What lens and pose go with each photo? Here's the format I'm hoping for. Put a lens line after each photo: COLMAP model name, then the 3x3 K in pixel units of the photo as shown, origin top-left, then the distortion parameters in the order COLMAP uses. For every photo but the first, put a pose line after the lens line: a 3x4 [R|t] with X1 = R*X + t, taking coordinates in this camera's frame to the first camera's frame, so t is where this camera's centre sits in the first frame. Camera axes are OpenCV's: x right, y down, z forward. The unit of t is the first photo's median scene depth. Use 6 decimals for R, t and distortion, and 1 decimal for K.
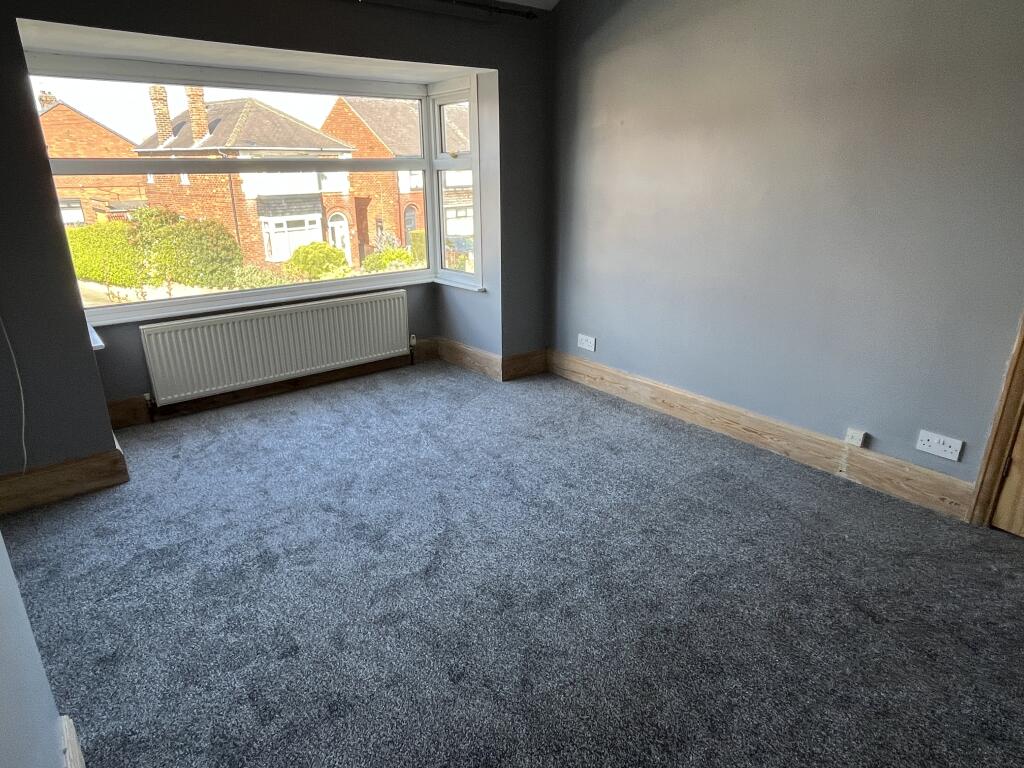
lens RADIAL K [[618.1, 0, 506.8], [0, 618.1, 383.0], [0, 0, 1]] dist [0.005354, -0.001480]
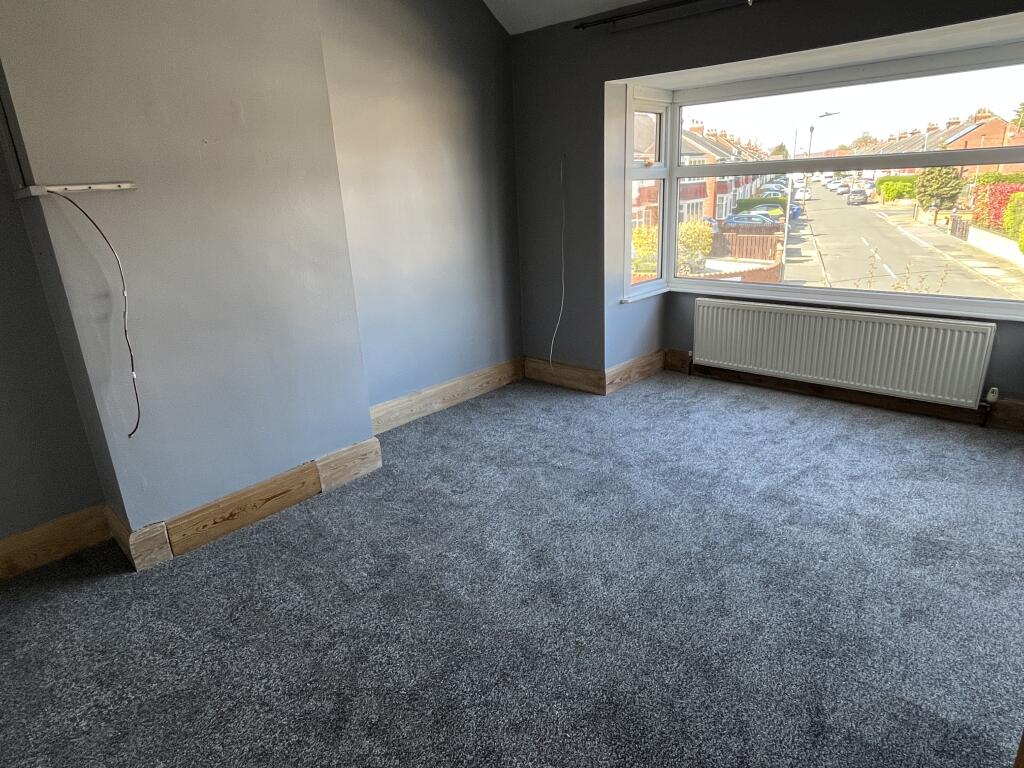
lens RADIAL K [[618.1, 0, 506.8], [0, 618.1, 383.0], [0, 0, 1]] dist [0.005354, -0.001480]
pose [[0.167590, 0.306779, -0.936910, 0.552154], [-0.281393, 0.925701, 0.252775, -0.134360], [0.944845, 0.221277, 0.241464, 0.347888]]
